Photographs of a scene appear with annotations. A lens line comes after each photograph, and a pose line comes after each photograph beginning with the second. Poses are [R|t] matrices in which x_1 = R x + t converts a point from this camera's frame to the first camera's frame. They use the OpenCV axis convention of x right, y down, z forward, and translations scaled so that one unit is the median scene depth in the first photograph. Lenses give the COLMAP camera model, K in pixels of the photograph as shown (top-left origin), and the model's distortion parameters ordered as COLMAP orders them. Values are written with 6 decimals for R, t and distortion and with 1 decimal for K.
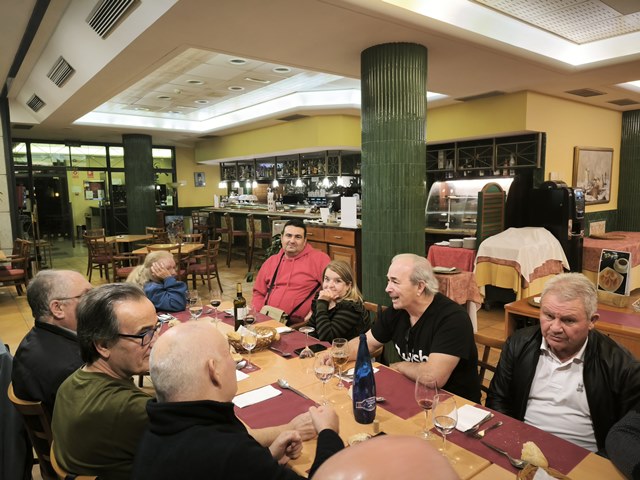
lens RADIAL K [[446.2, 0, 320.0], [0, 446.2, 240.0], [0, 0, 1]] dist [0.047091, -0.039854]
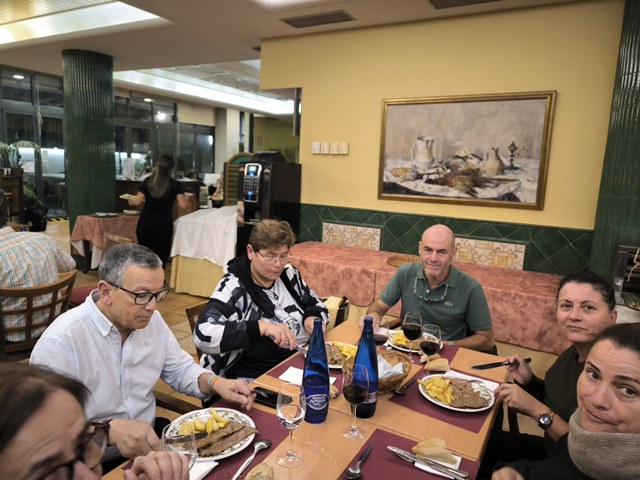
lens RADIAL K [[446.2, 0, 320.0], [0, 446.2, 240.0], [0, 0, 1]] dist [0.047091, -0.039854]
pose [[0.387059, 0.181013, -0.904113, 1.040919], [-0.159746, 0.978878, 0.127593, -0.079104], [0.908112, 0.095043, 0.407799, 0.642364]]
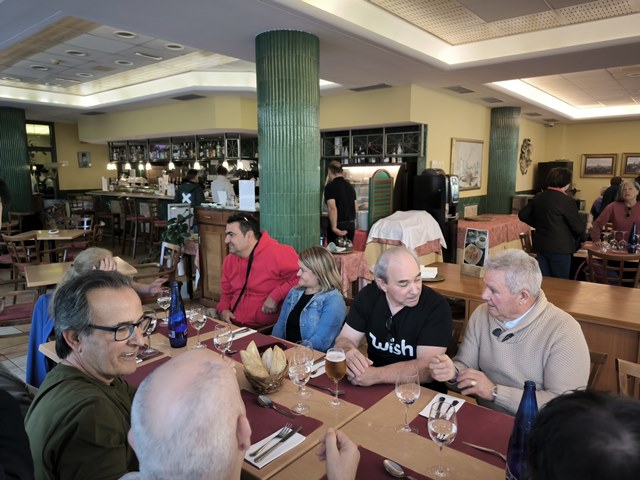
lens RADIAL K [[446.2, 0, 320.0], [0, 446.2, 240.0], [0, 0, 1]] dist [0.047091, -0.039854]
pose [[0.976887, -0.016385, 0.213126, 0.005624], [0.009203, 0.999357, 0.034646, 0.002984], [-0.213557, -0.031884, 0.976410, -0.017965]]
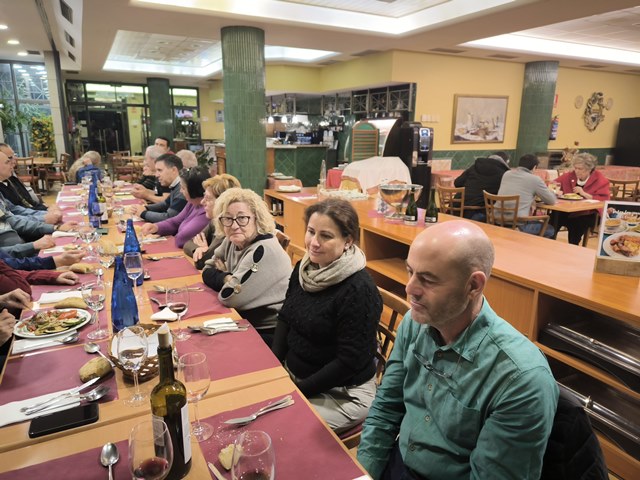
lens RADIAL K [[451.0, 0, 320.0], [0, 451.0, 240.0], [0, 0, 1]] dist [0.044171, -0.046787]
pose [[0.981335, 0.072795, -0.177993, 0.421494], [-0.050383, 0.990578, 0.127344, 0.045959], [0.185586, -0.115999, 0.975757, -0.308959]]
